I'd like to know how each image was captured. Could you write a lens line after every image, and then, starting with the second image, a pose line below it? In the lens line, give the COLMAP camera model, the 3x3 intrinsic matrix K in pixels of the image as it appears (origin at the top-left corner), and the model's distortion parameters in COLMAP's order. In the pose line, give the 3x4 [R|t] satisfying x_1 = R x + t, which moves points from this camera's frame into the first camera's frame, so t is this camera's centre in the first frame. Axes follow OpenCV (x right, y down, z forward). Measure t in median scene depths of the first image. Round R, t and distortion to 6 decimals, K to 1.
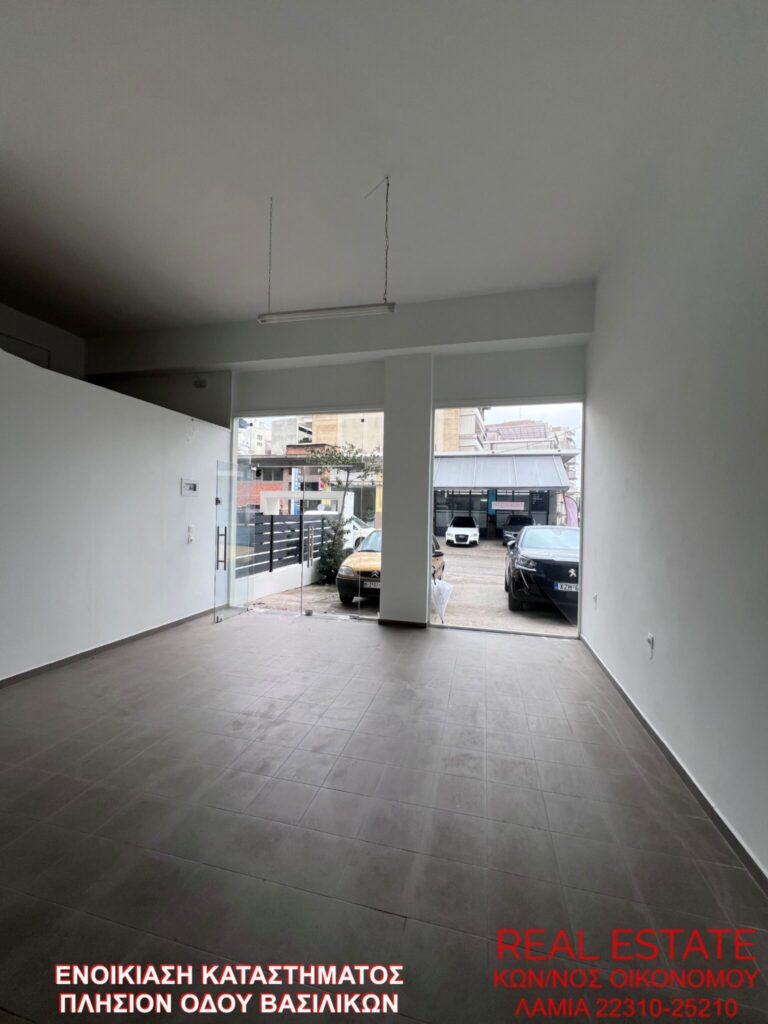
lens RADIAL K [[407.2, 0, 383.9], [0, 407.2, 514.4], [0, 0, 1]] dist [-0.001722, 0.000149]
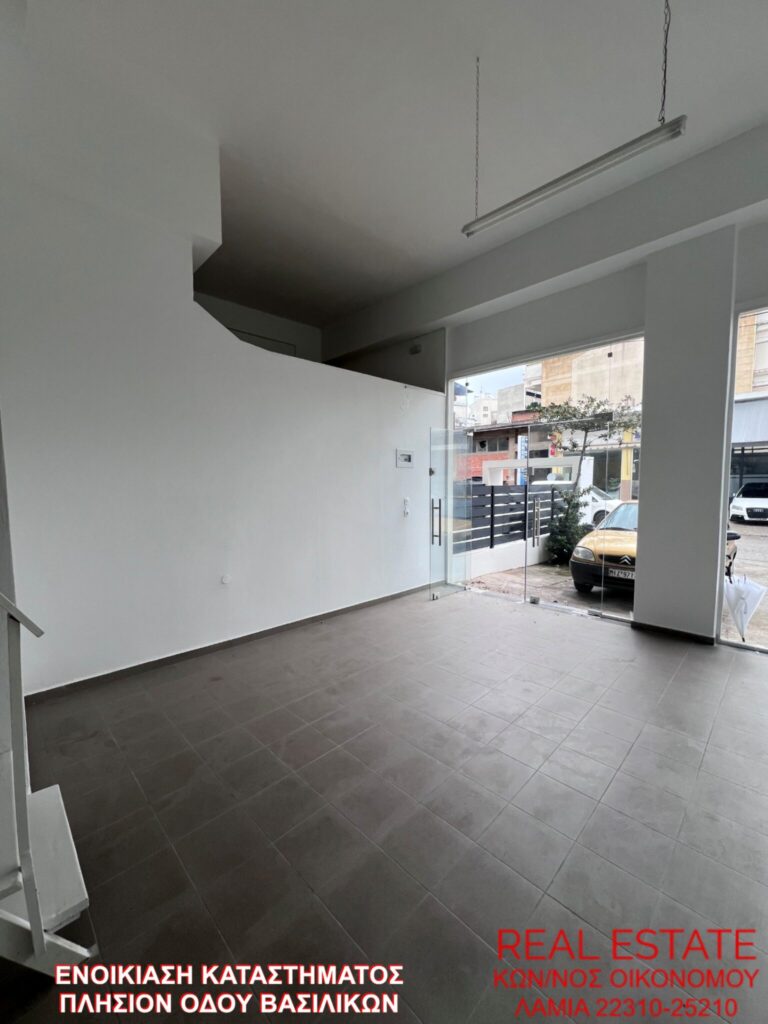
lens RADIAL K [[407.2, 0, 382.8], [0, 407.2, 513.8], [0, 0, 1]] dist [-0.001722, 0.000149]
pose [[0.854733, 0.011649, -0.518938, -0.018369], [0.023058, 0.997909, 0.060379, 0.004706], [0.518556, -0.063574, 0.852677, 0.138977]]
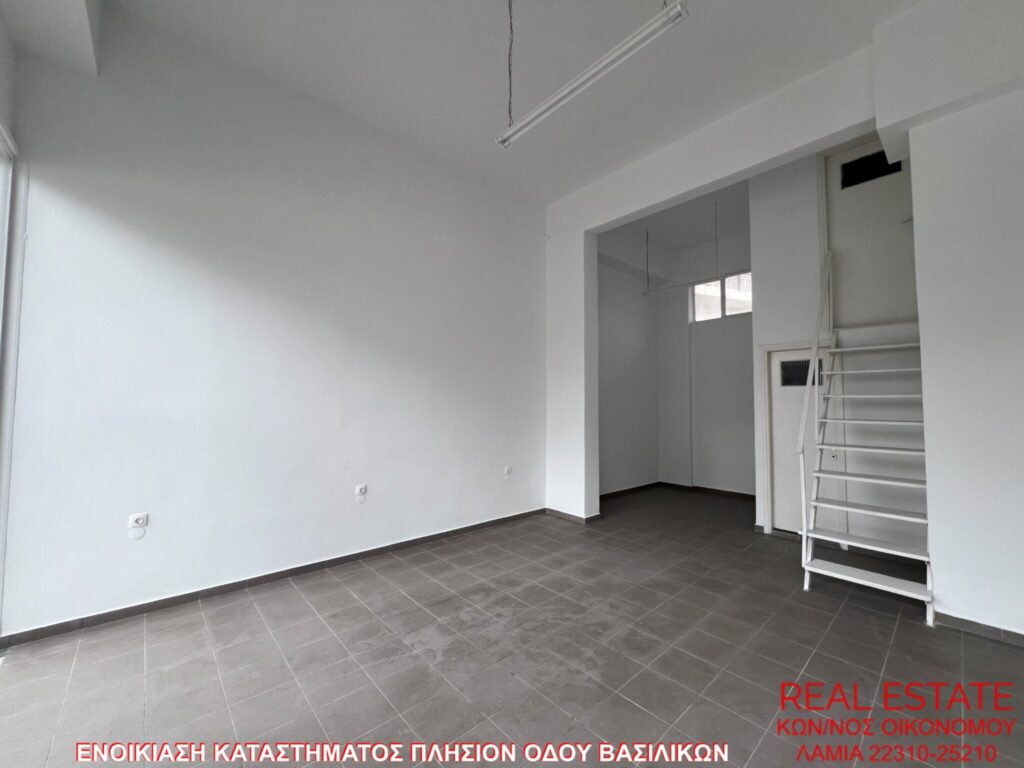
lens RADIAL K [[407.2, 0, 515.2], [0, 407.2, 383.9], [0, 0, 1]] dist [-0.001722, 0.000149]
pose [[-0.829777, 0.002277, 0.558091, -0.269656], [-0.019463, 0.999265, -0.033015, 0.000087], [-0.557756, -0.038257, -0.829123, 0.992288]]
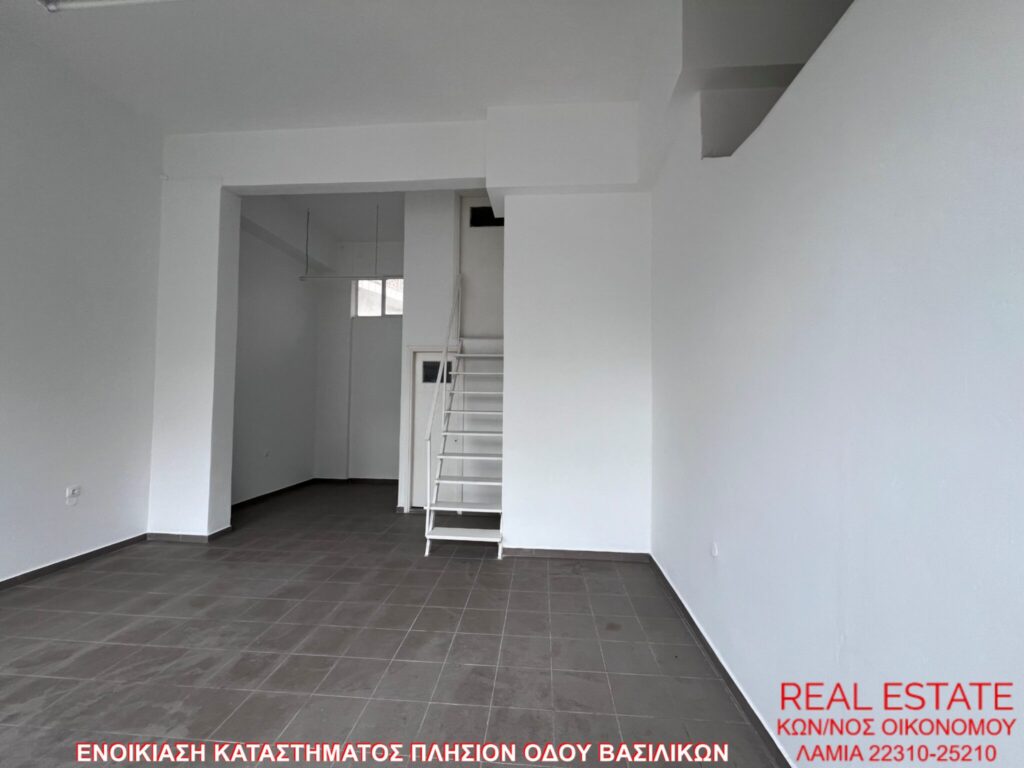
lens RADIAL K [[407.2, 0, 514.8], [0, 407.2, 383.1], [0, 0, 1]] dist [-0.001722, 0.000149]
pose [[-0.984545, -0.039335, -0.170658, -0.309997], [-0.033311, 0.998722, -0.038023, -0.002976], [0.171936, -0.031750, -0.984596, 0.978384]]
